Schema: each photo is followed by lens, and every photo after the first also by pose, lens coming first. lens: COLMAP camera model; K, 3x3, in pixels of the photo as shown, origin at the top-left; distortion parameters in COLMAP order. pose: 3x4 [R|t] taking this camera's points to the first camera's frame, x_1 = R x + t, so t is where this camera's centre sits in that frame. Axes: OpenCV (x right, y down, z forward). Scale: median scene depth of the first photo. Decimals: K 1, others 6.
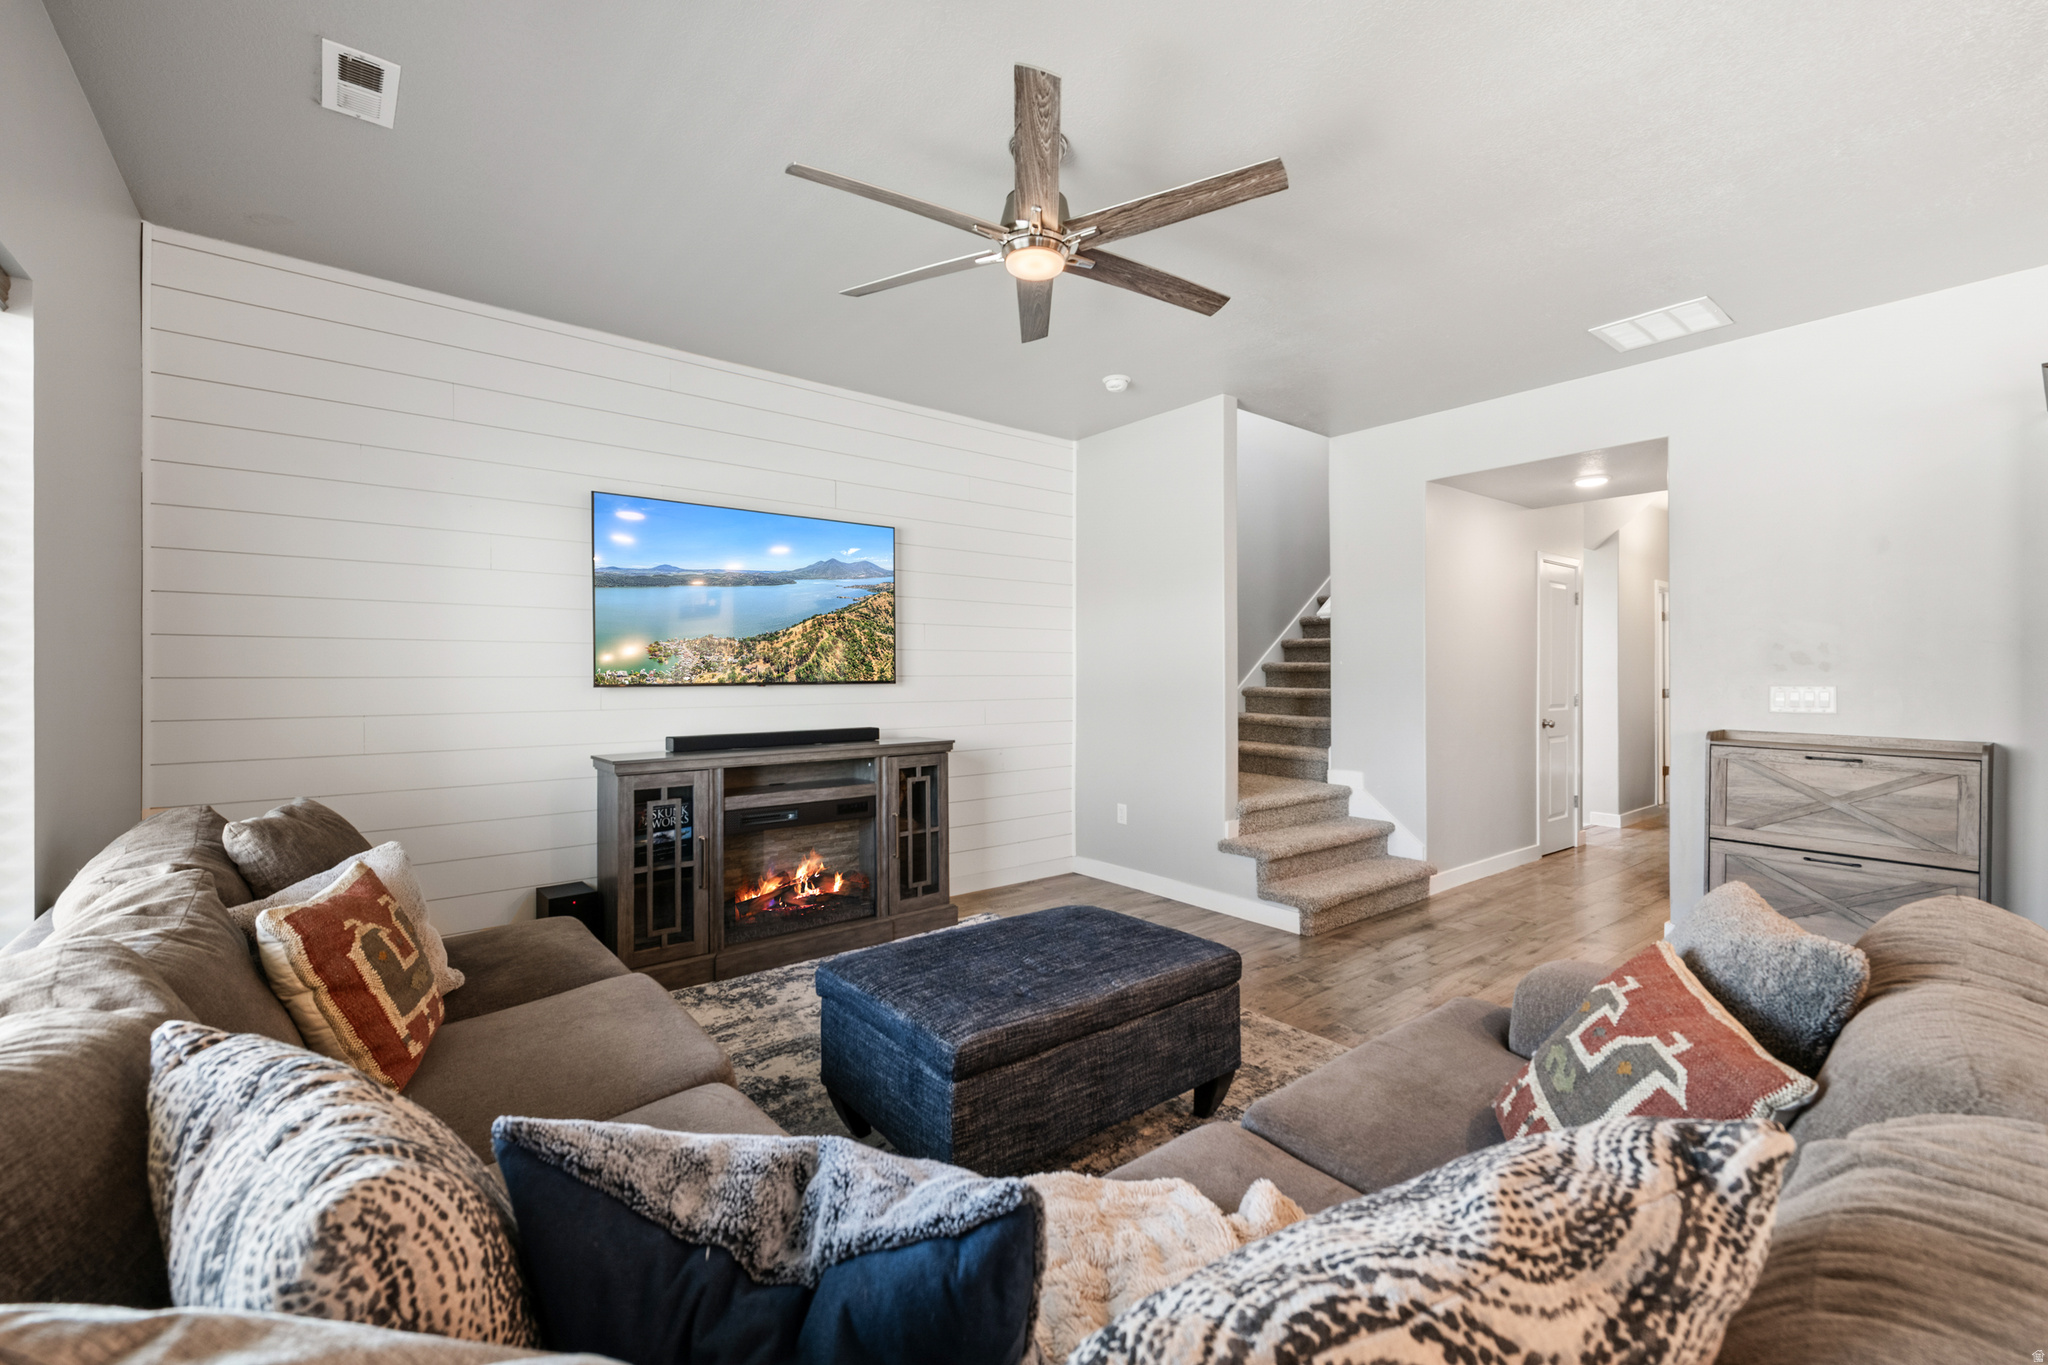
lens RADIAL K [[835.3, 0, 1063.5], [0, 835.3, 674.6], [0, 0, 1]] dist [0.001062, -0.000168]
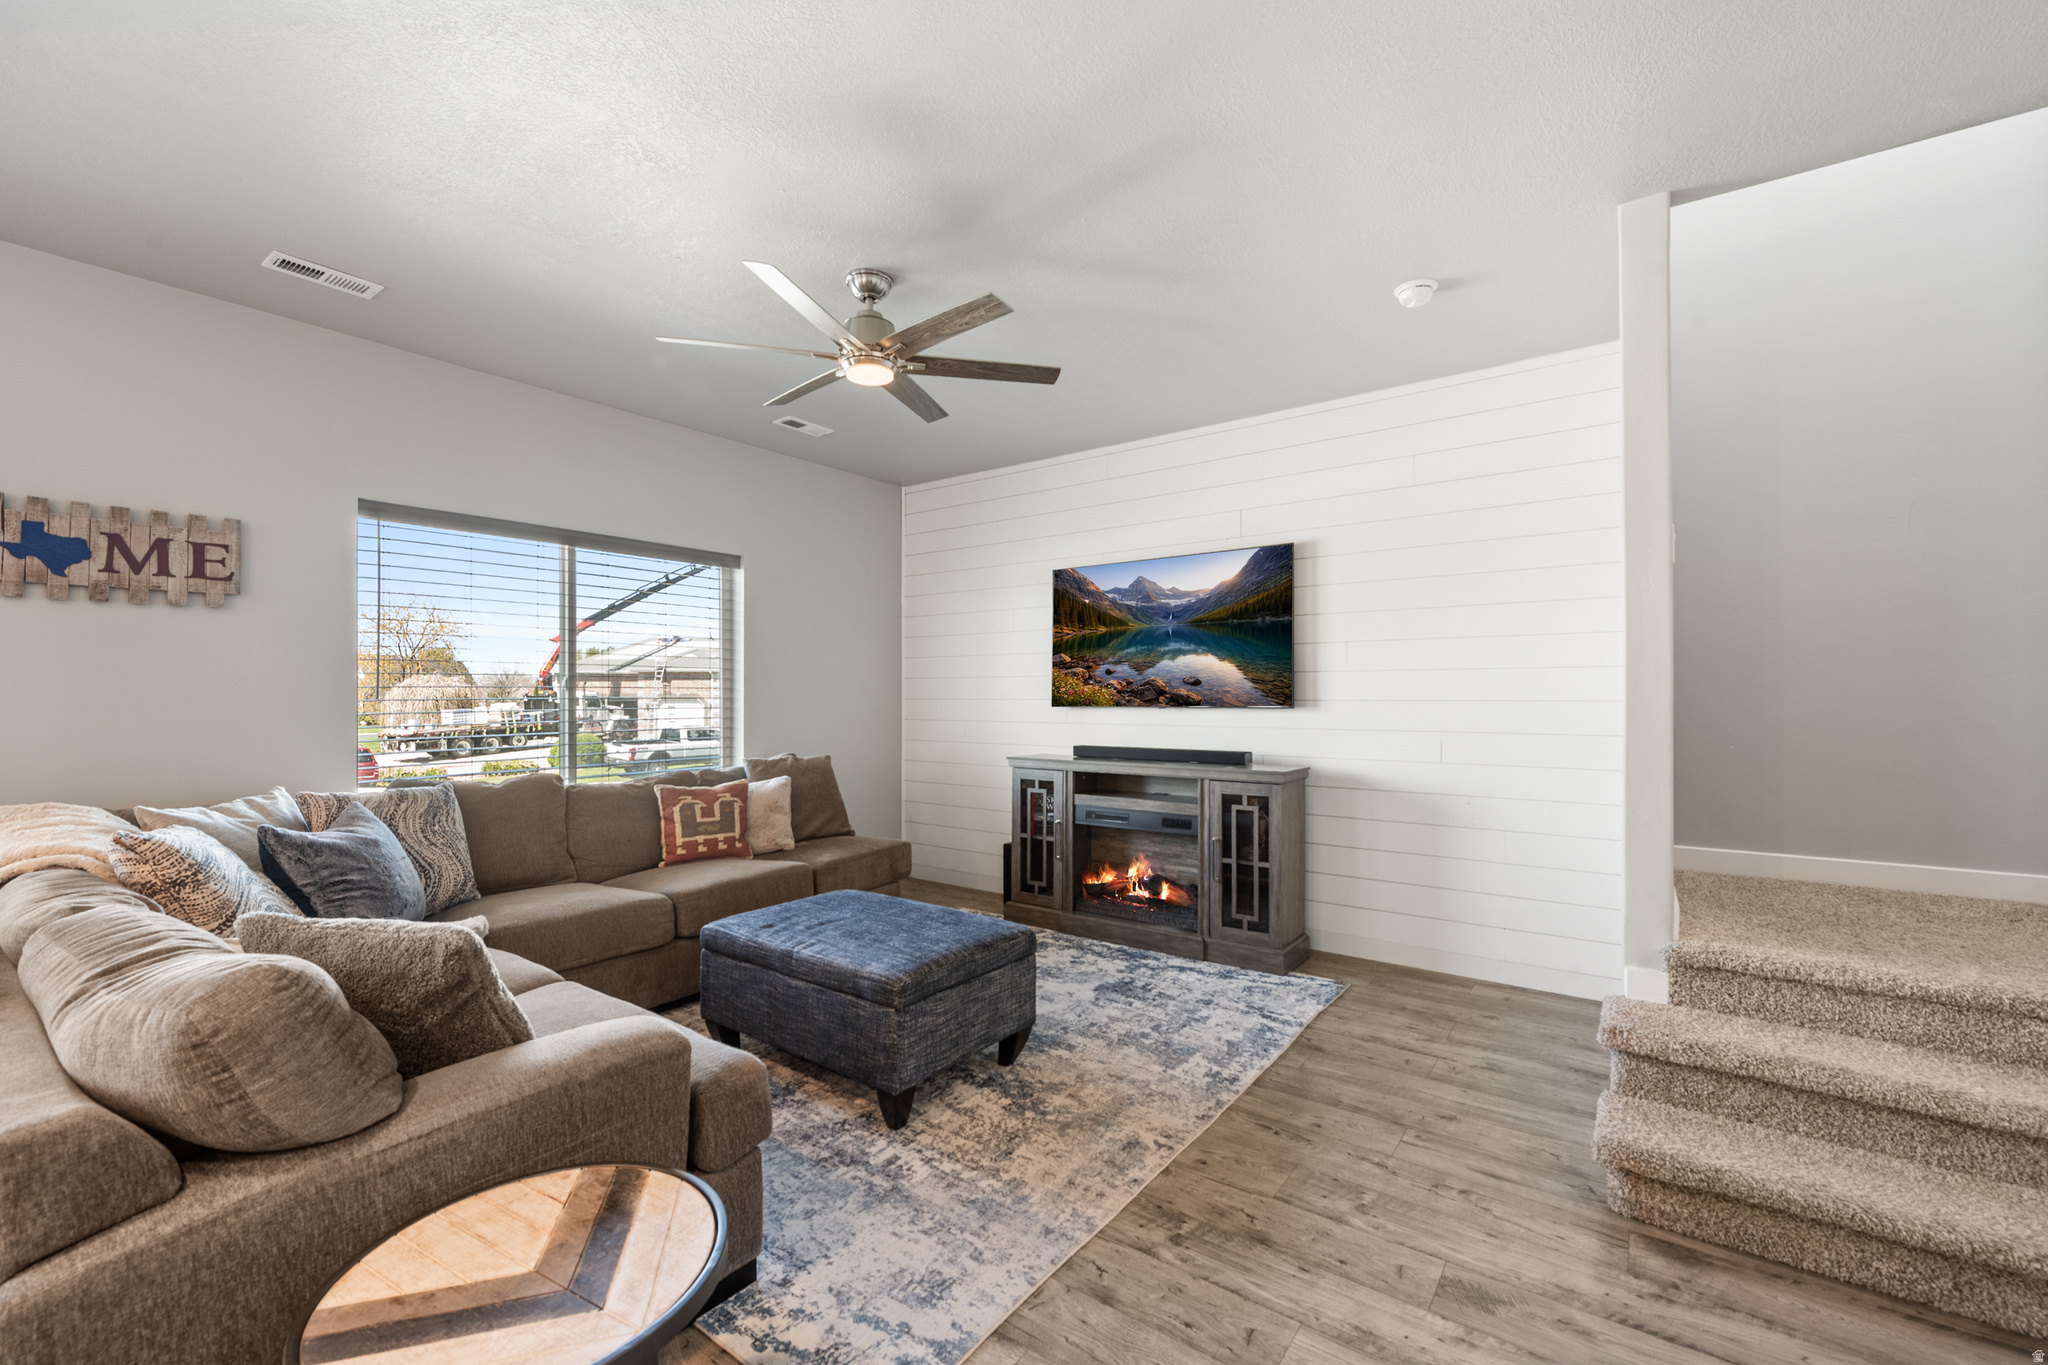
lens RADIAL K [[845.0, 0, 1025.3], [0, 845.0, 692.9], [0, 0, 1]] dist [-0.002078, -0.000298]
pose [[0.238161, 0.001029, -0.971225, 0.821061], [0.000148, 0.999999, 0.001095, -0.009951], [0.971226, -0.000405, 0.238160, 0.604107]]
